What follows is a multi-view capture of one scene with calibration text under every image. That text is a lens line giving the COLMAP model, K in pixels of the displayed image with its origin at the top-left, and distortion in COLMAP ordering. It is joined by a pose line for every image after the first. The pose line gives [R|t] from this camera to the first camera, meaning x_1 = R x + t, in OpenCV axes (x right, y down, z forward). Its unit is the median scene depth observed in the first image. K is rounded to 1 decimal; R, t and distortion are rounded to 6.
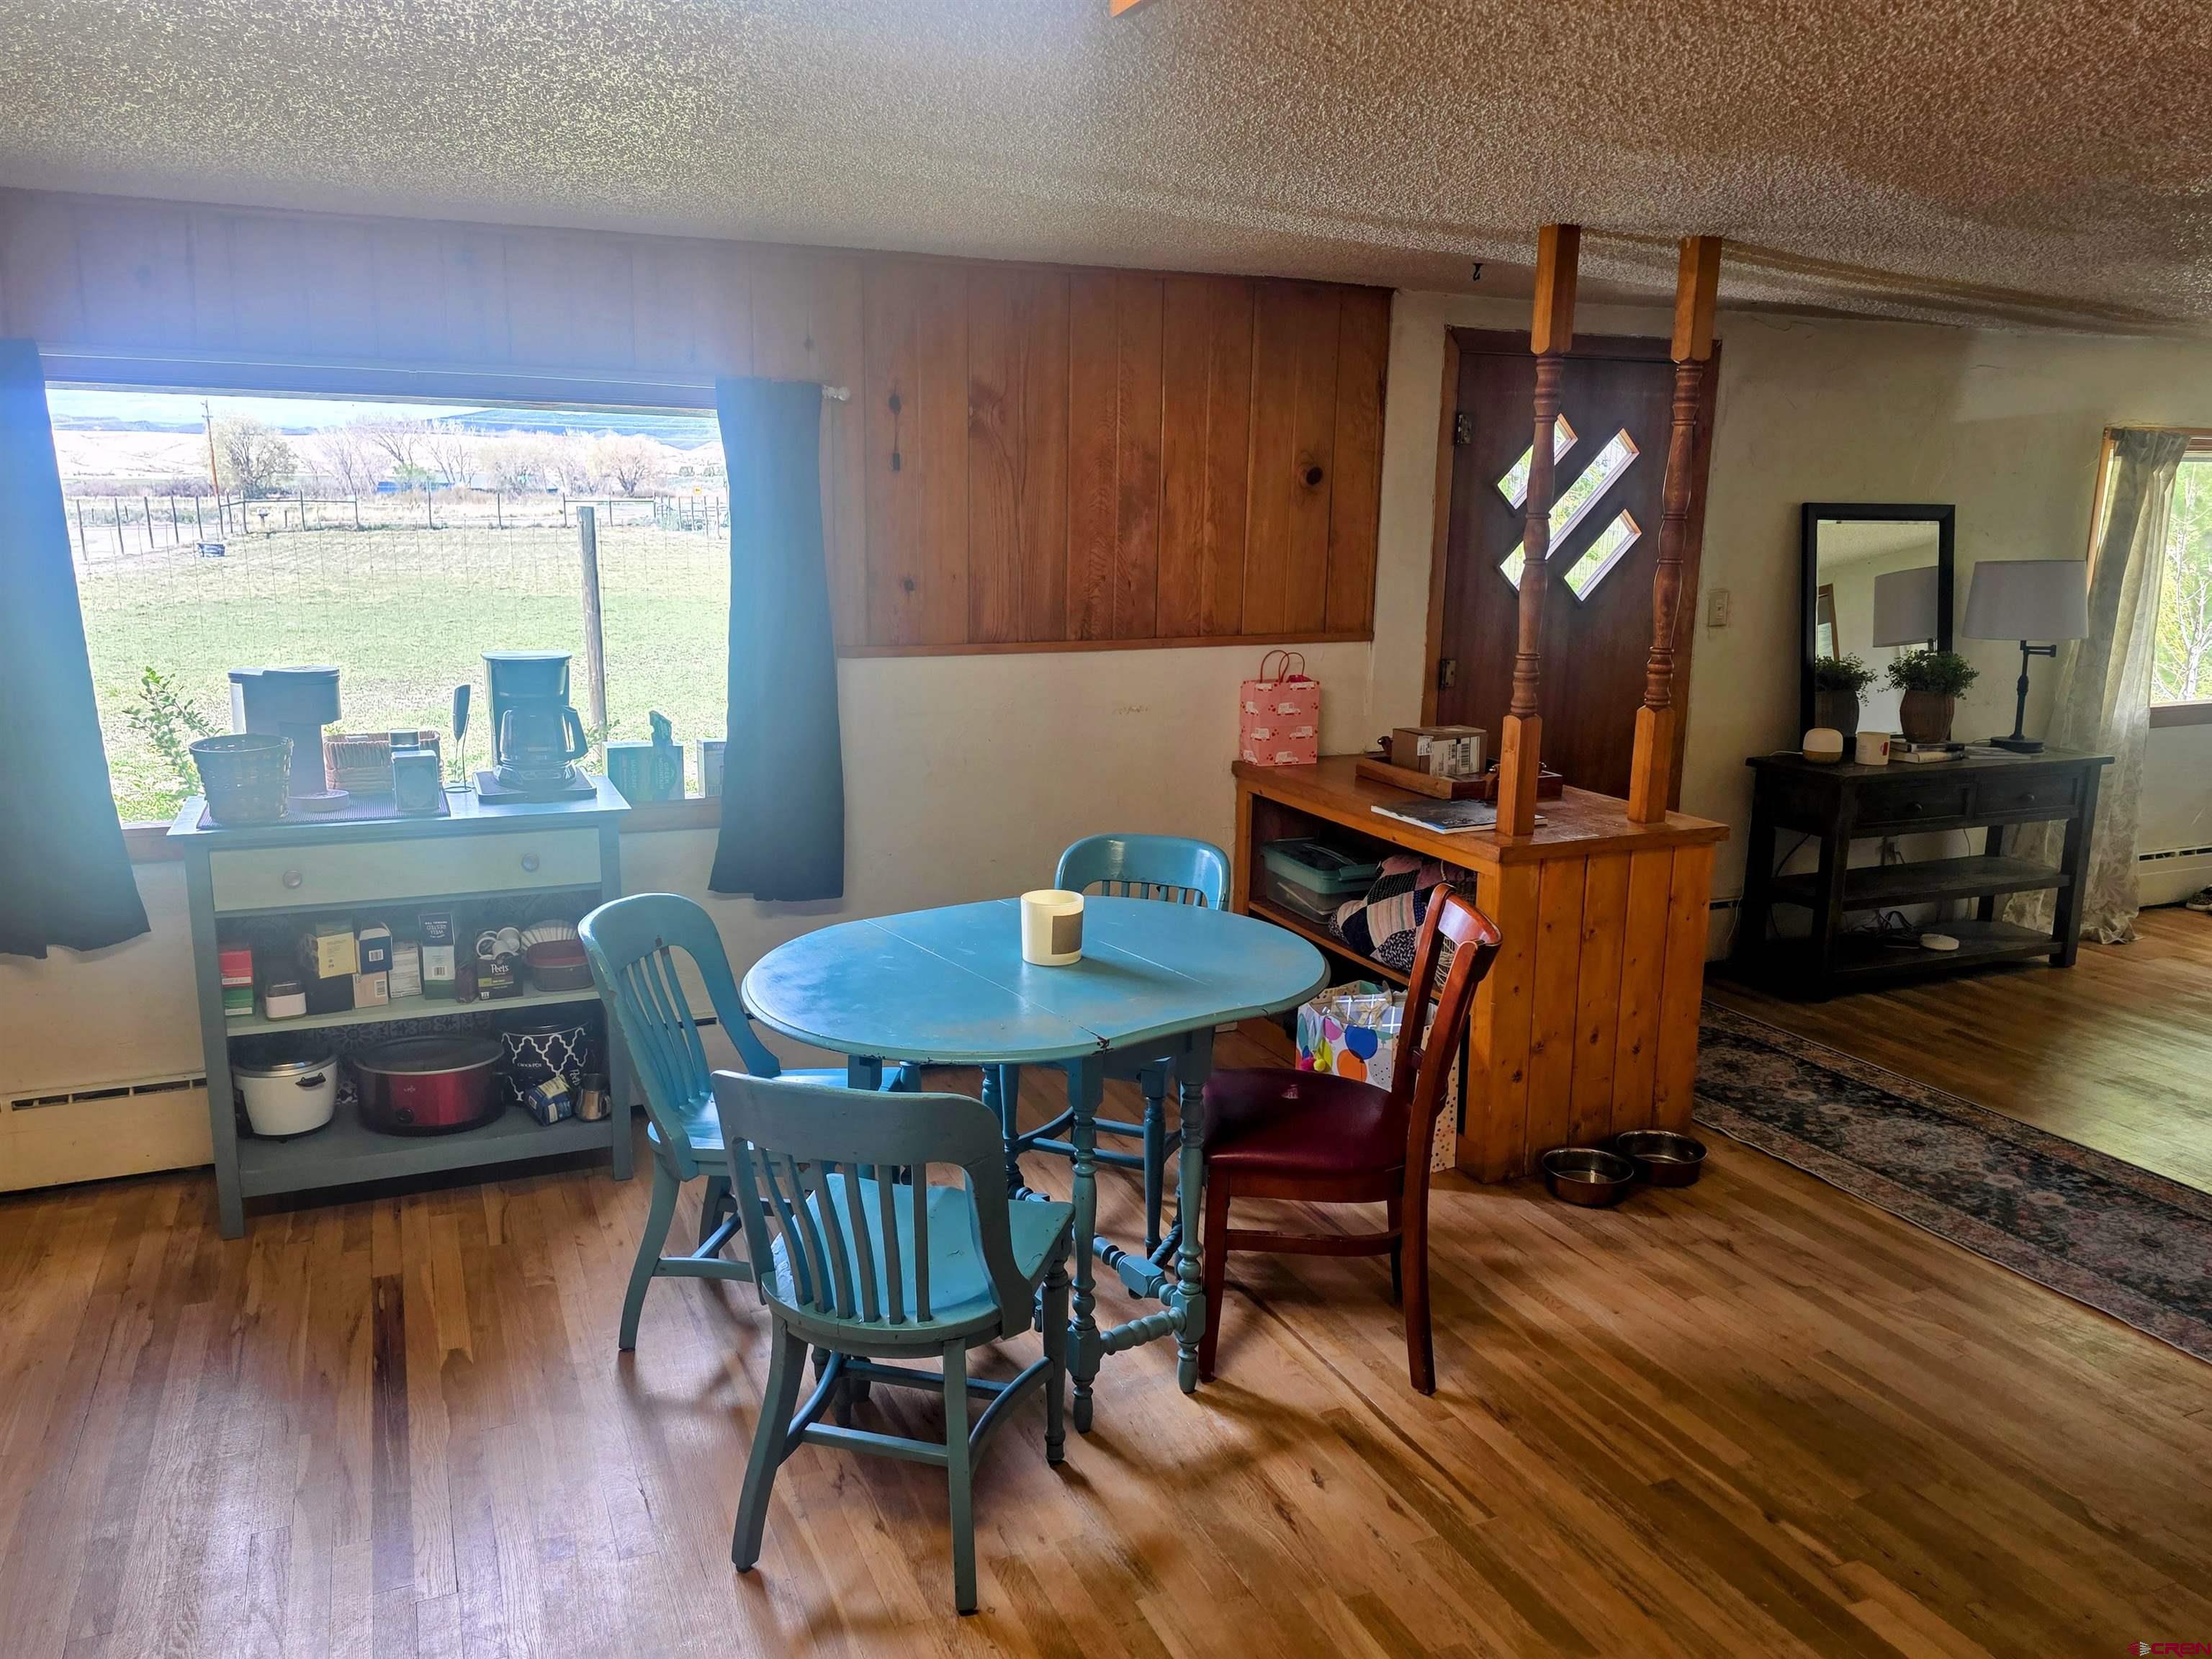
lens RADIAL K [[1618.4, 0, 1102.0], [0, 1618.4, 828.6], [0, 0, 1]] dist [0.002338, 0.000146]
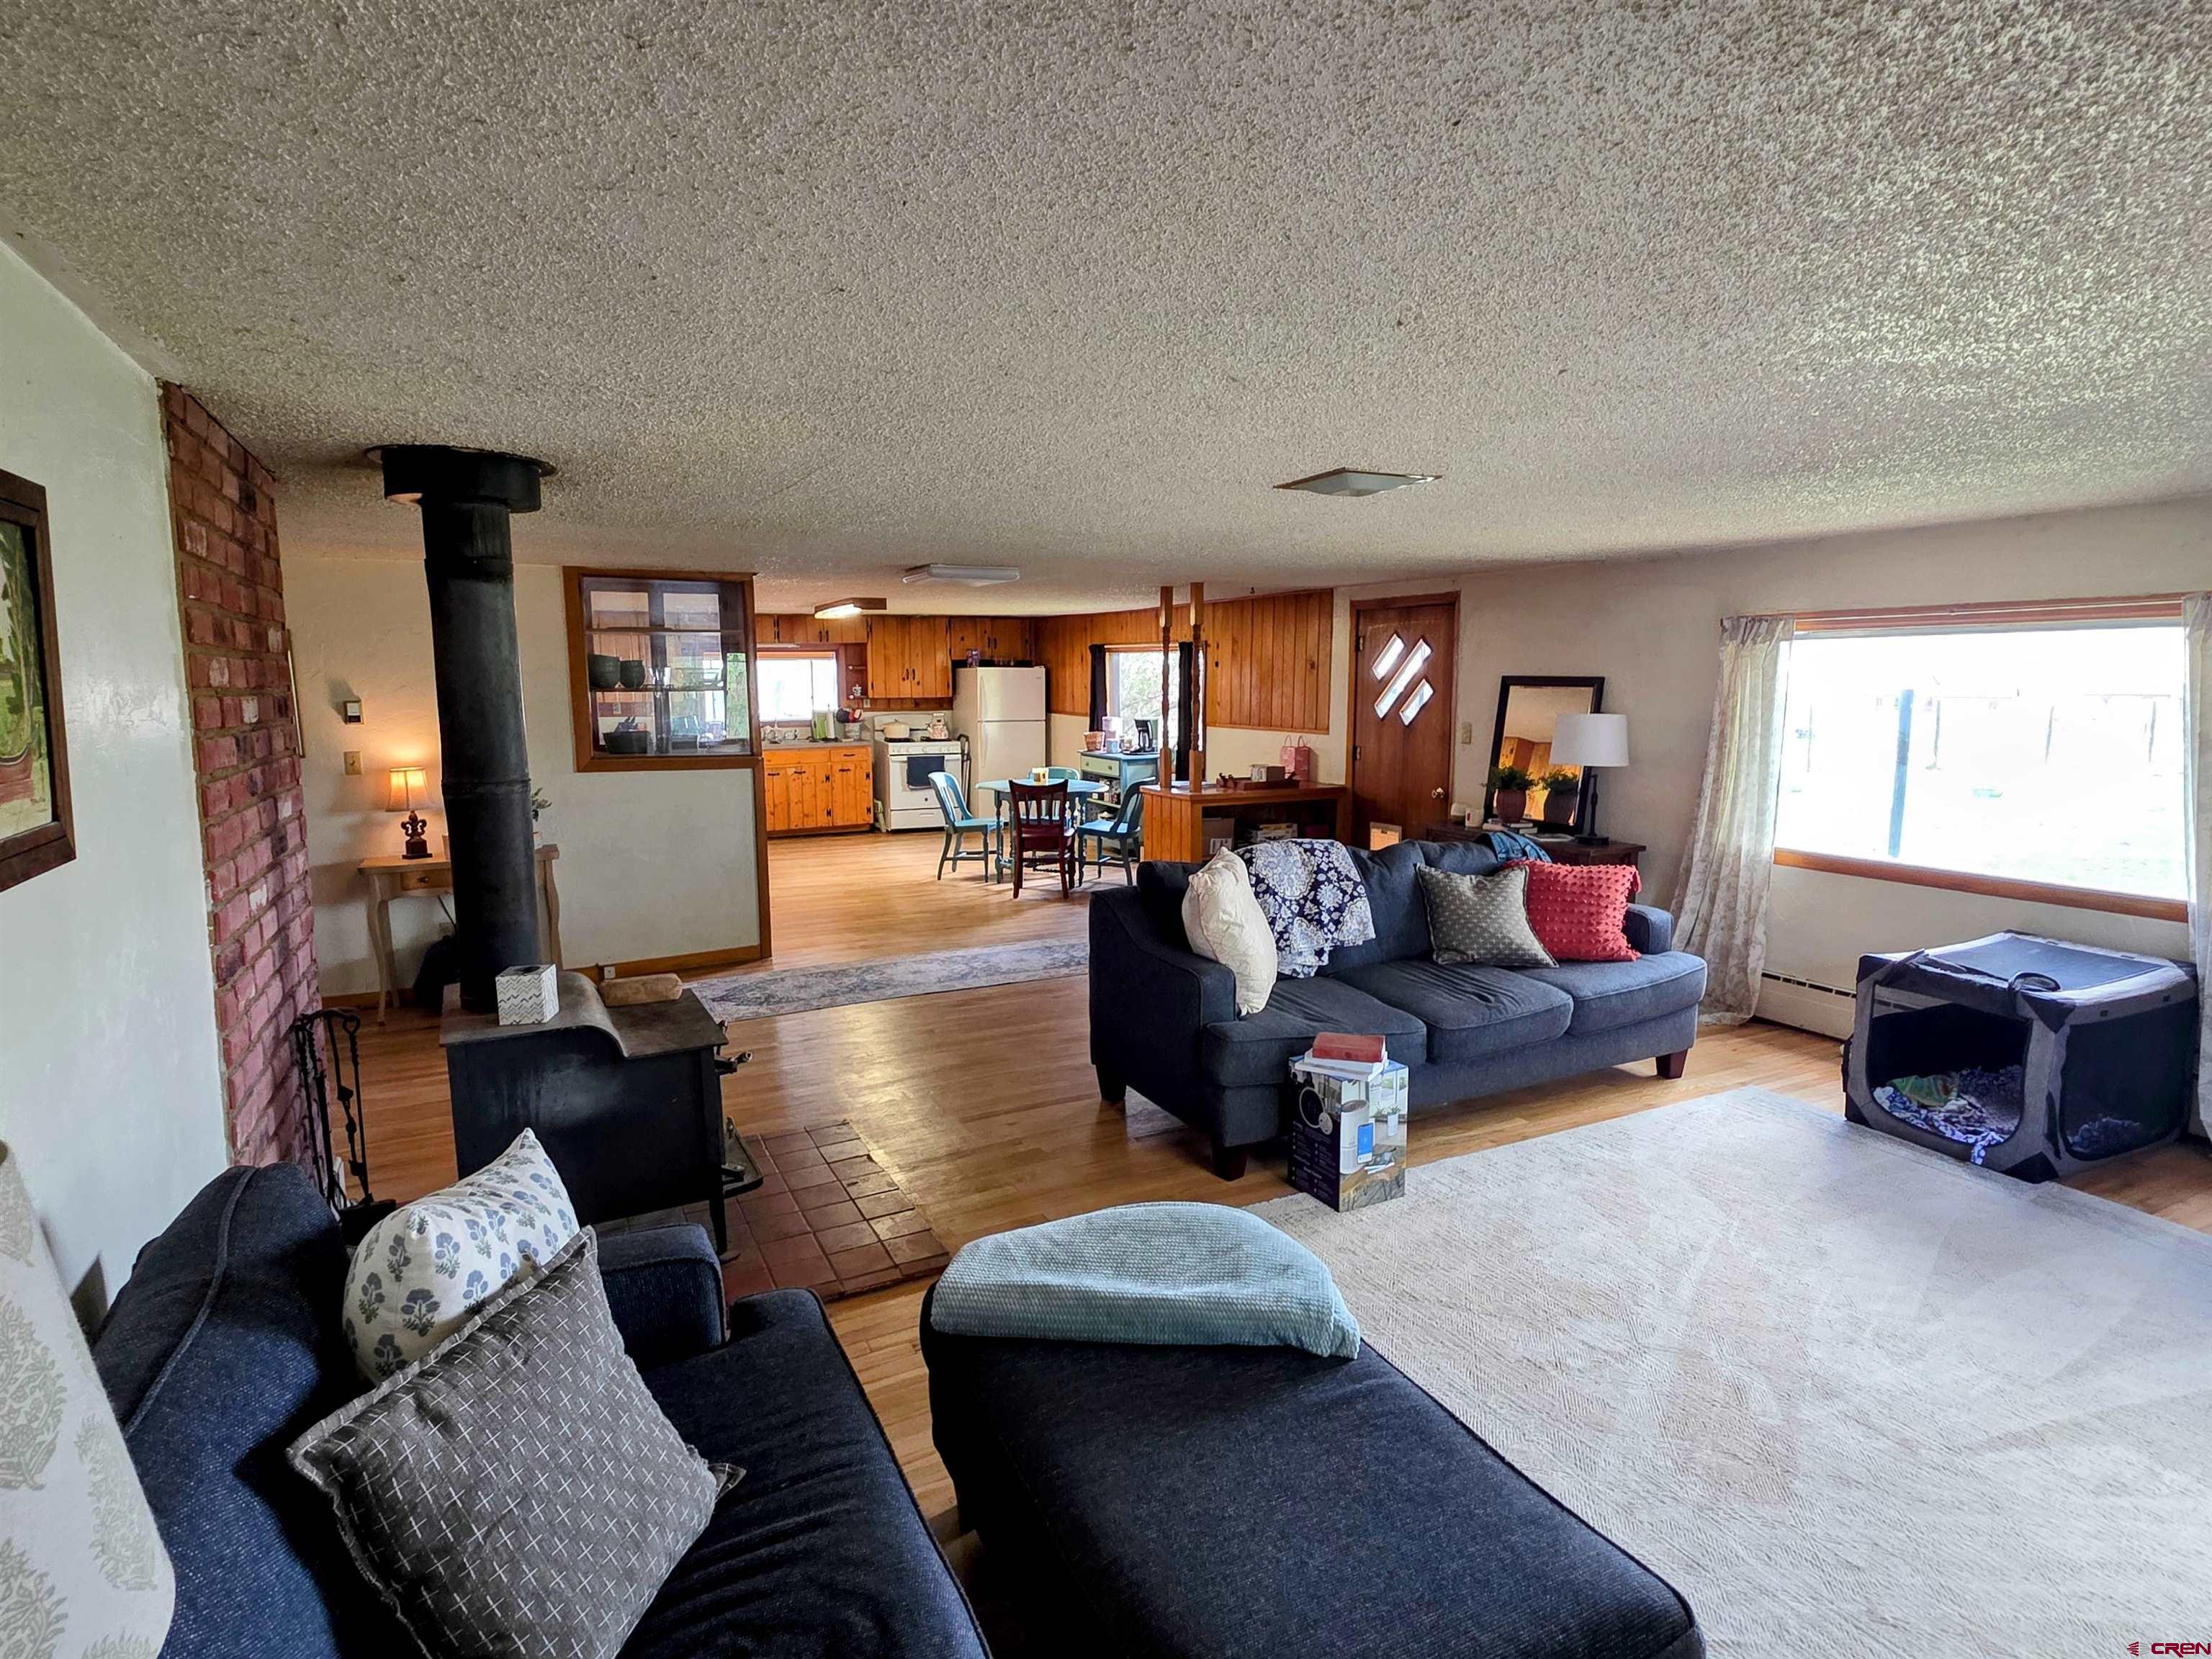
lens RADIAL K [[1187.9, 0, 1104.4], [0, 1187.9, 829.0], [0, 0, 1]] dist [0.002590, 0.000192]
pose [[0.050886, 0.121606, -0.991273, 1.792175], [-0.207494, 0.972188, 0.108613, -0.097458], [0.976912, 0.200157, 0.074703, 0.553710]]
